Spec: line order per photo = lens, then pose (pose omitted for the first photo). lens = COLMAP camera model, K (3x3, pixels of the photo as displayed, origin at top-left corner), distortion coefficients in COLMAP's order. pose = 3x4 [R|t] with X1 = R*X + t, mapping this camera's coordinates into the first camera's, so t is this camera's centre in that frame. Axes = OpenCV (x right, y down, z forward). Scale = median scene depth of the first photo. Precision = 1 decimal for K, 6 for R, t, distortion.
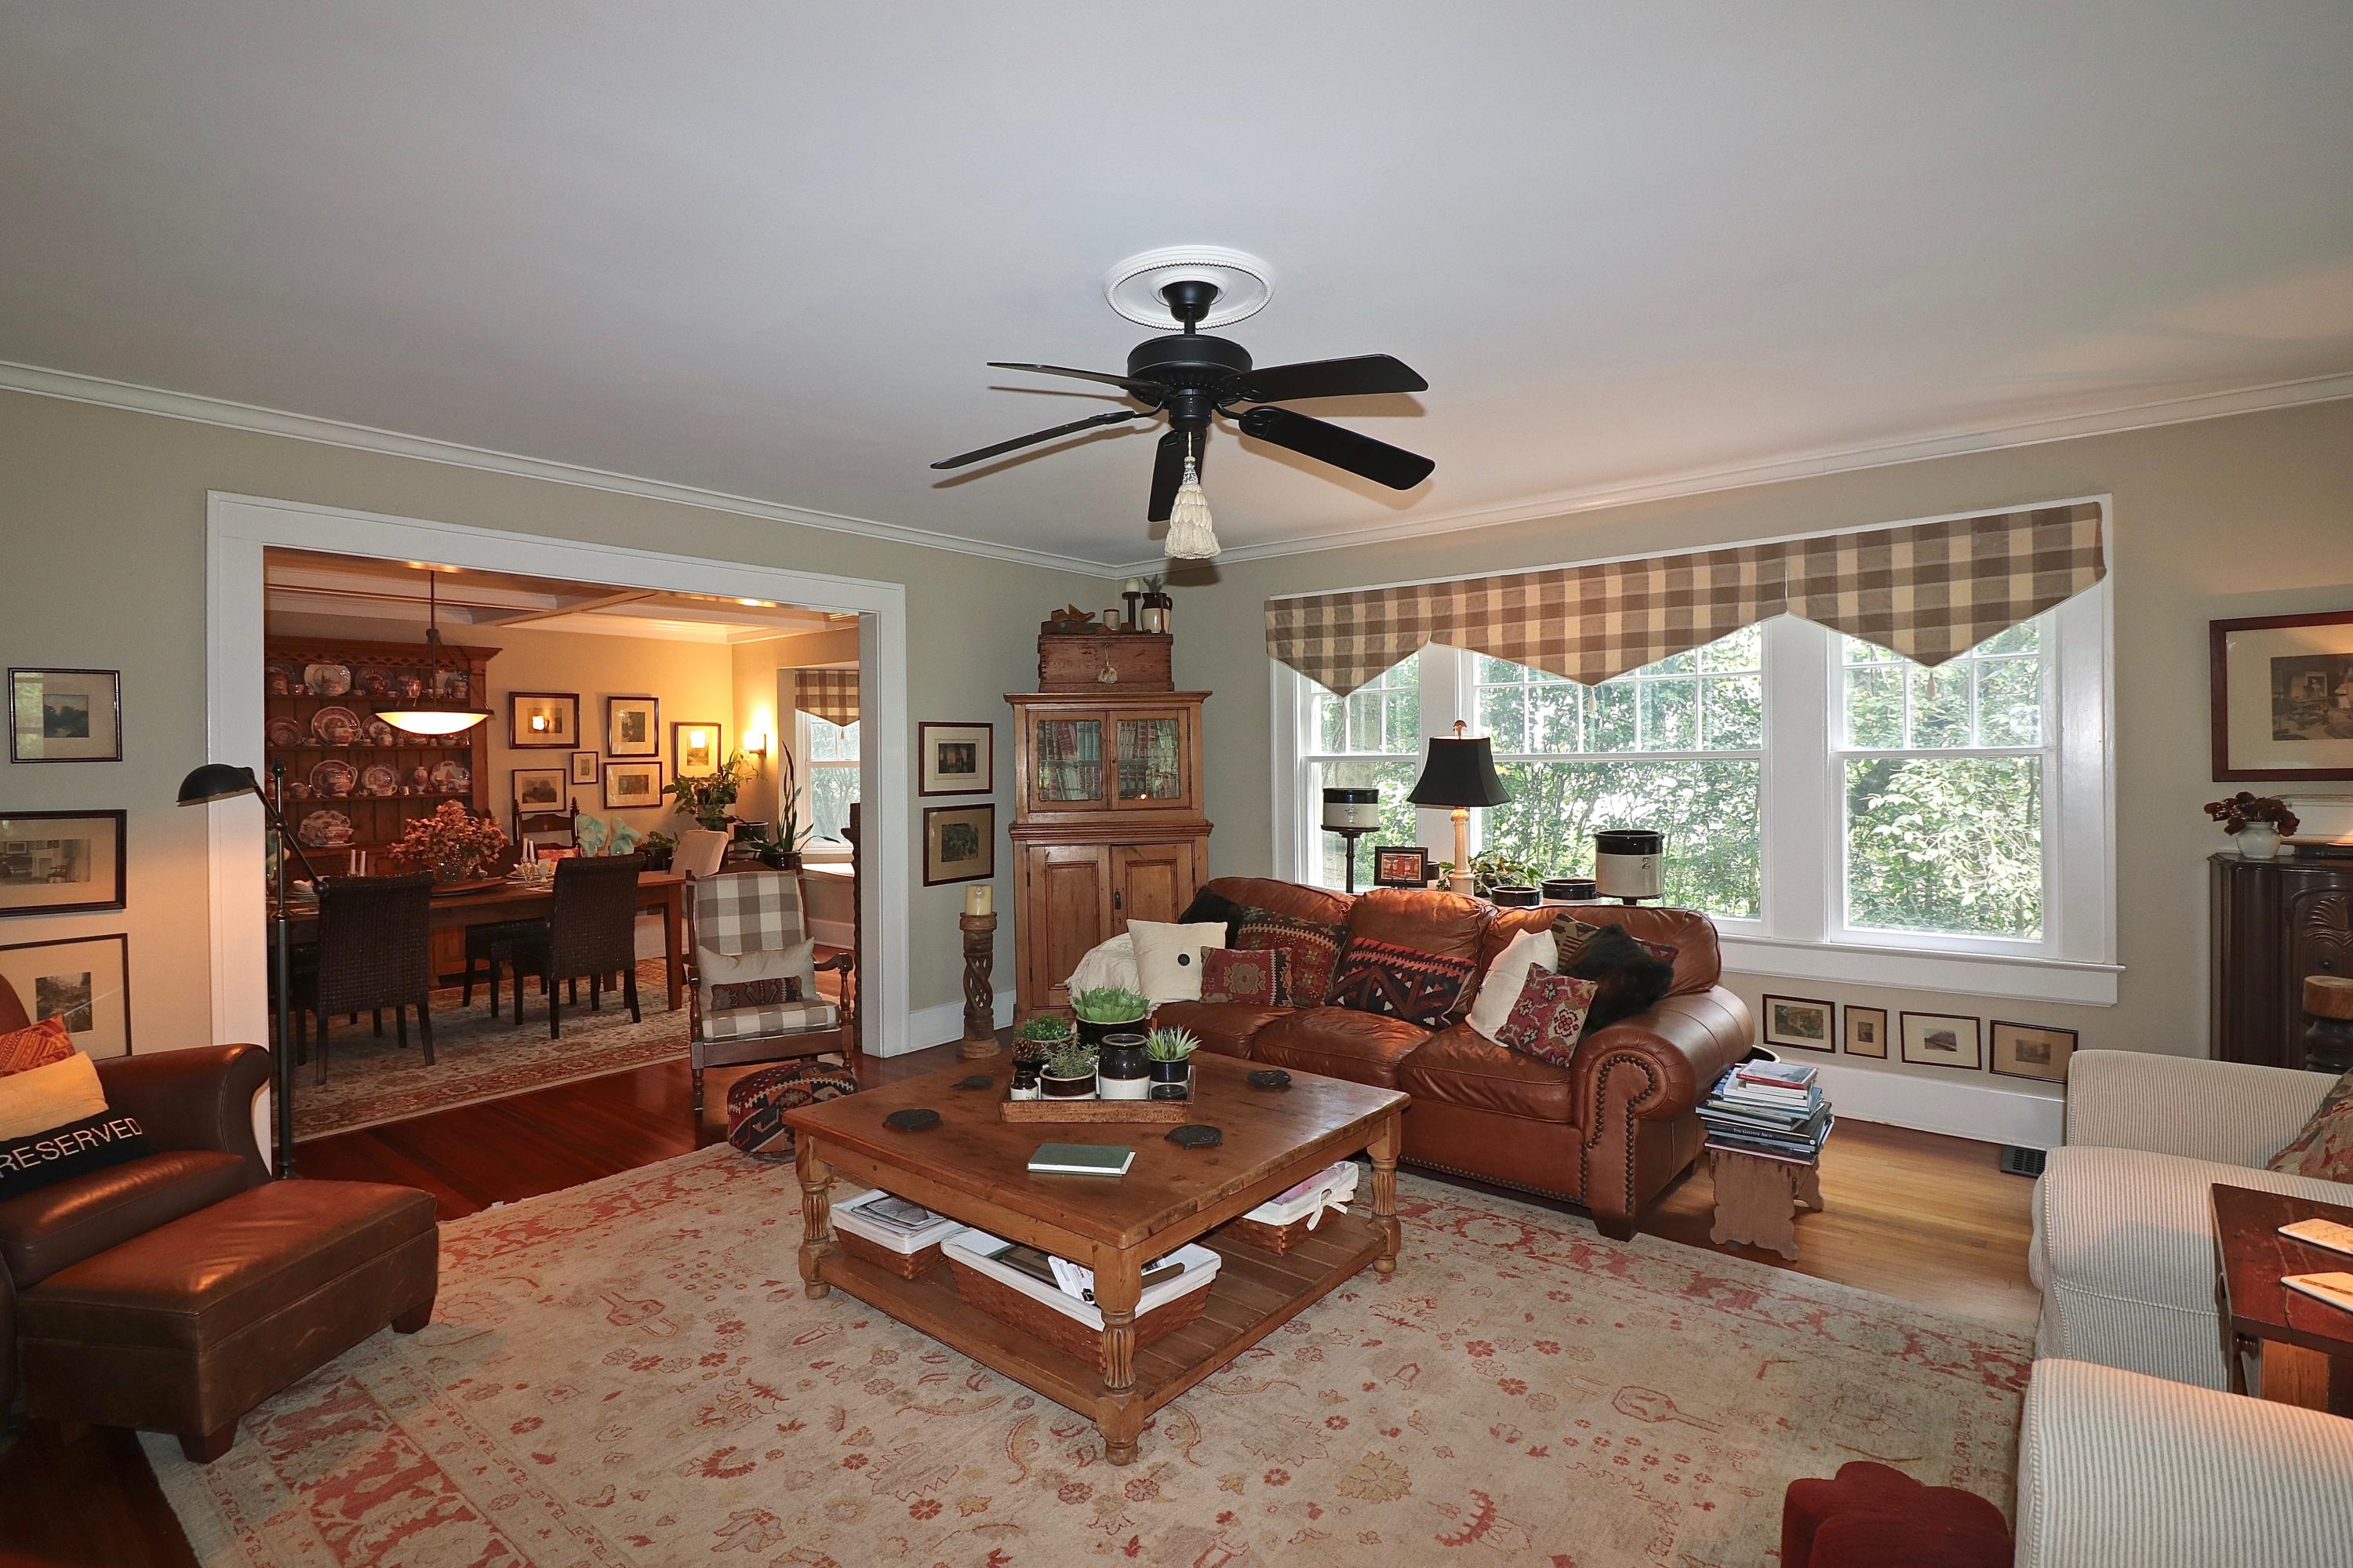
lens RADIAL K [[1103.3, 0, 1145.4], [0, 1103.3, 763.0], [0, 0, 1]] dist [0.002047, -0.014166]
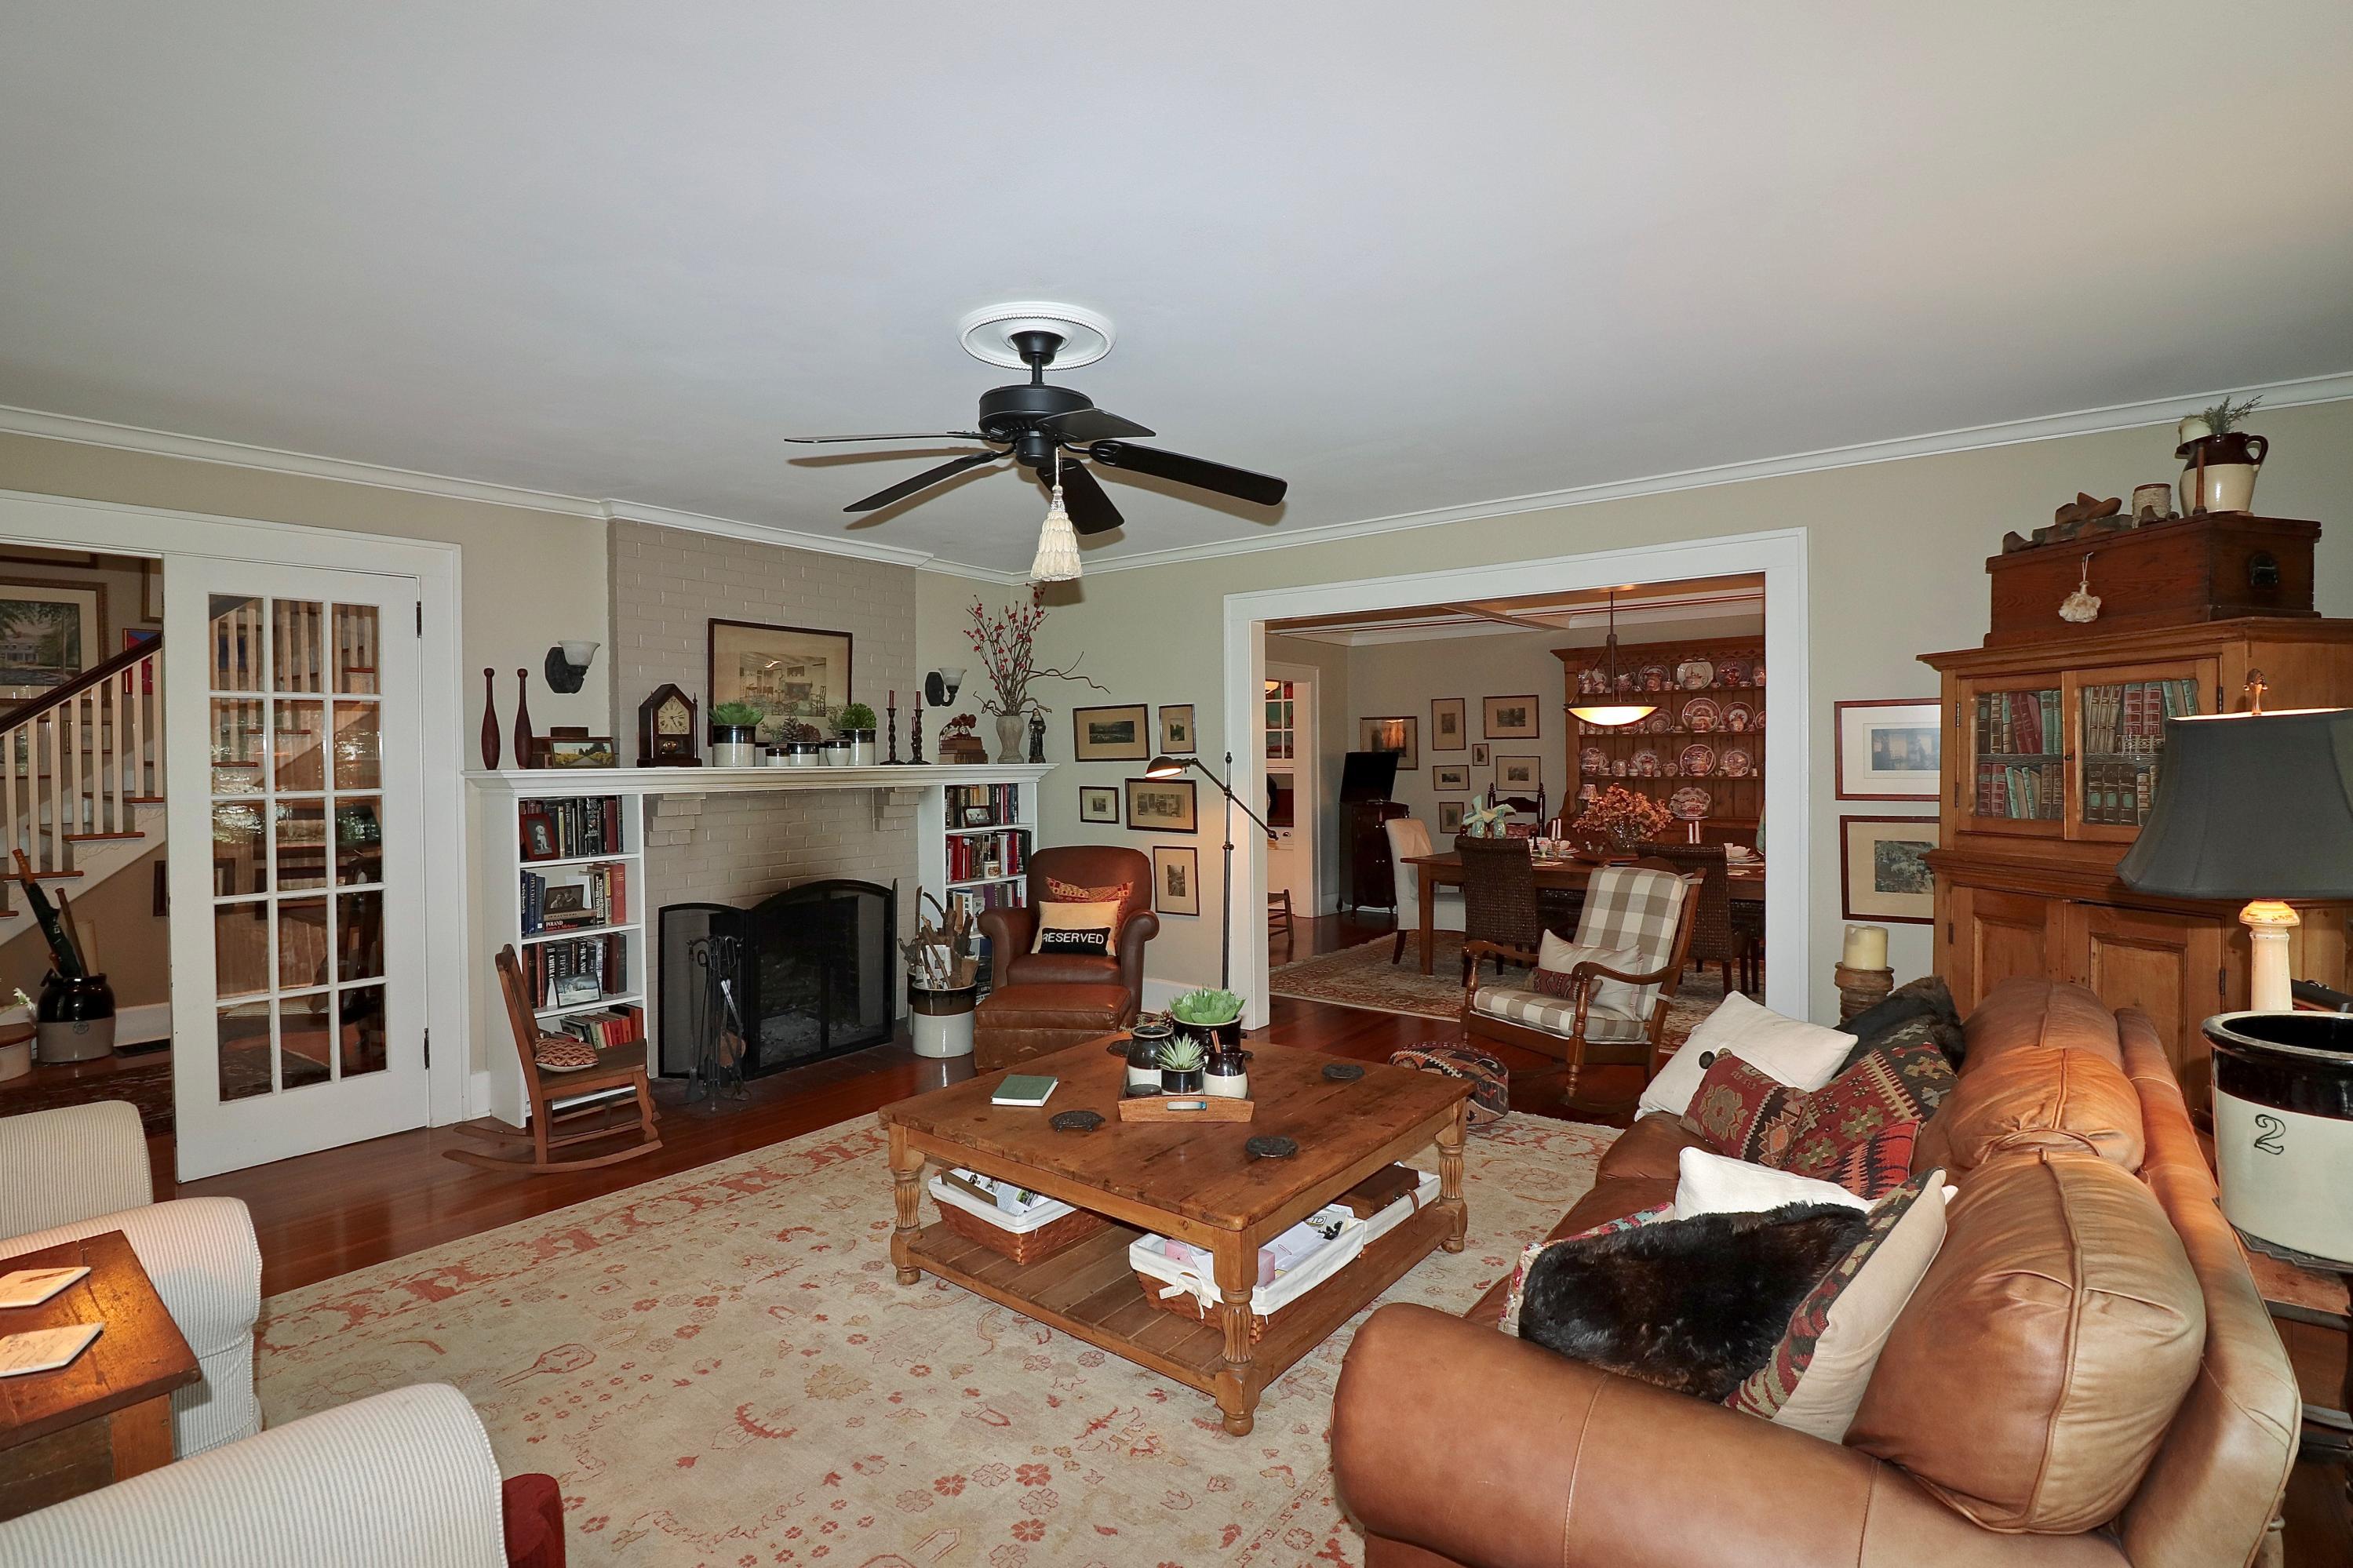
lens RADIAL K [[1134.8, 0, 1176.1], [0, 1134.8, 759.0], [0, 0, 1]] dist [-0.004006, -0.001060]
pose [[0.042801, 0.016503, -0.998947, 1.070356], [0.008061, 0.999825, 0.016863, -0.028254], [0.999051, -0.008774, 0.042661, 0.988089]]
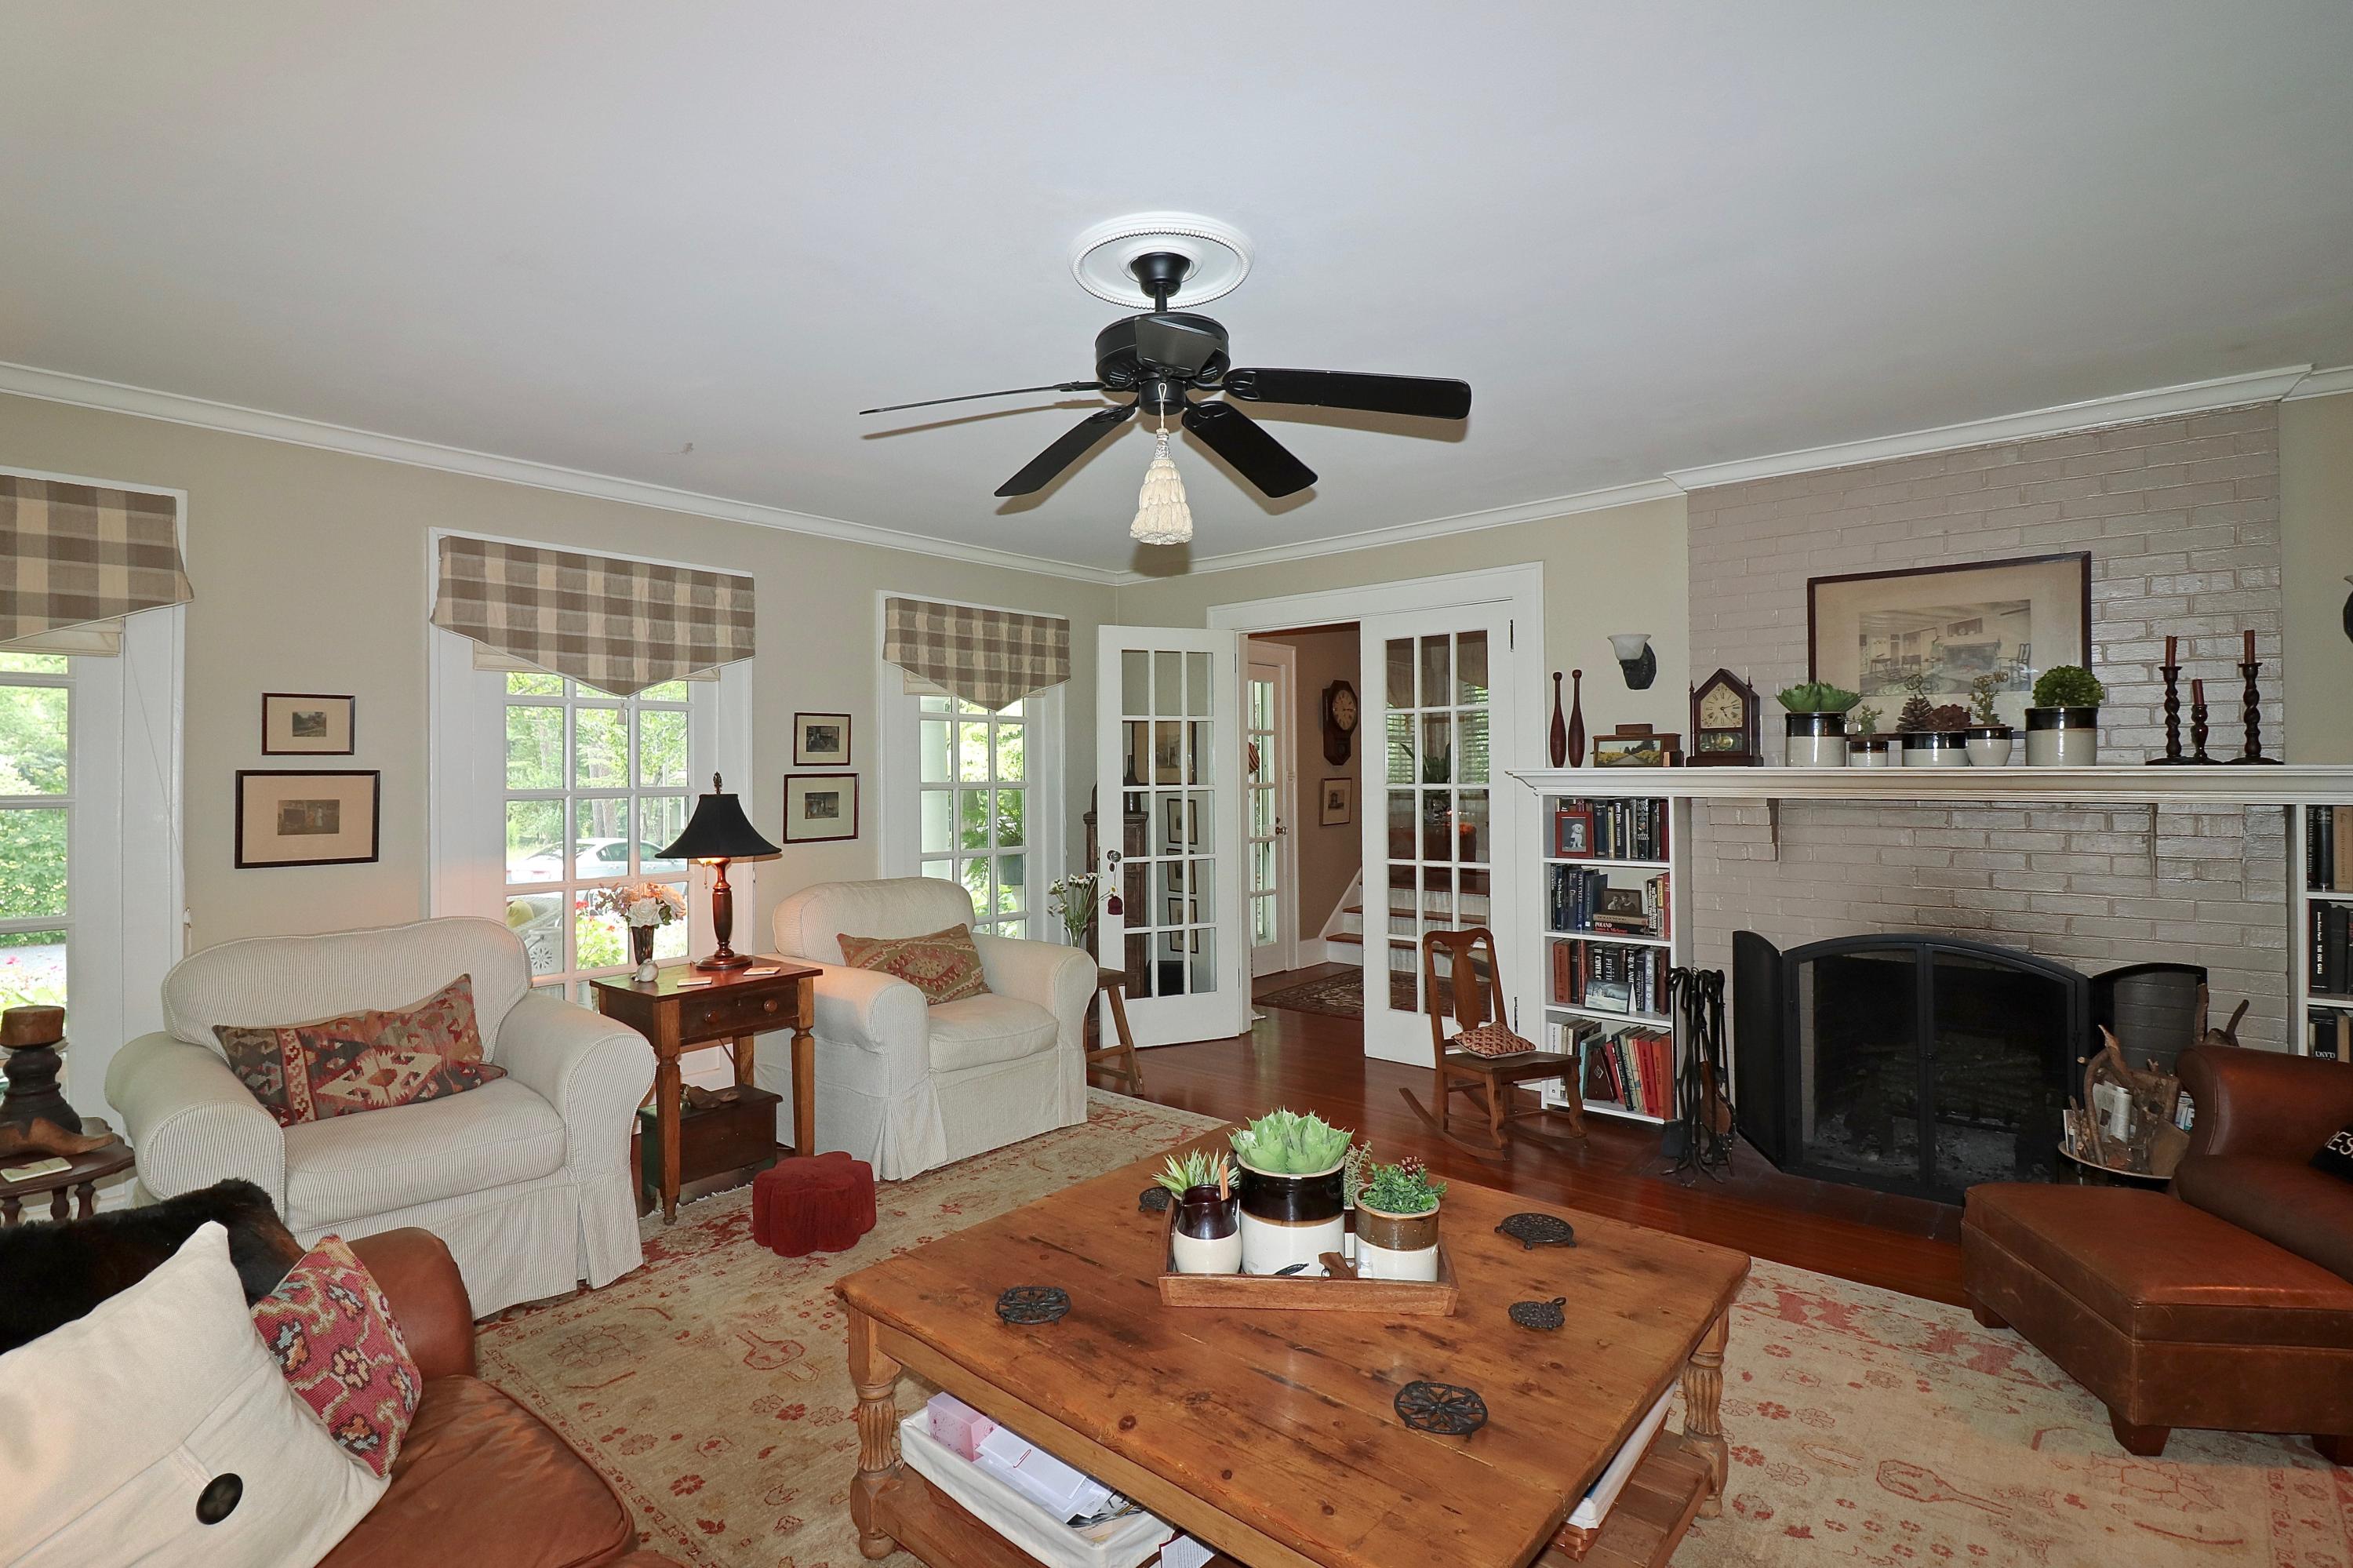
lens RADIAL K [[1099.4, 0, 1138.8], [0, 1099.4, 760.6], [0, 0, 1]] dist [-0.001983, -0.011250]
pose [[-0.999399, 0.022370, 0.026469, 0.038745], [0.022138, 0.999714, -0.009019, -0.005051], [-0.026663, -0.008428, -0.999609, 1.725703]]
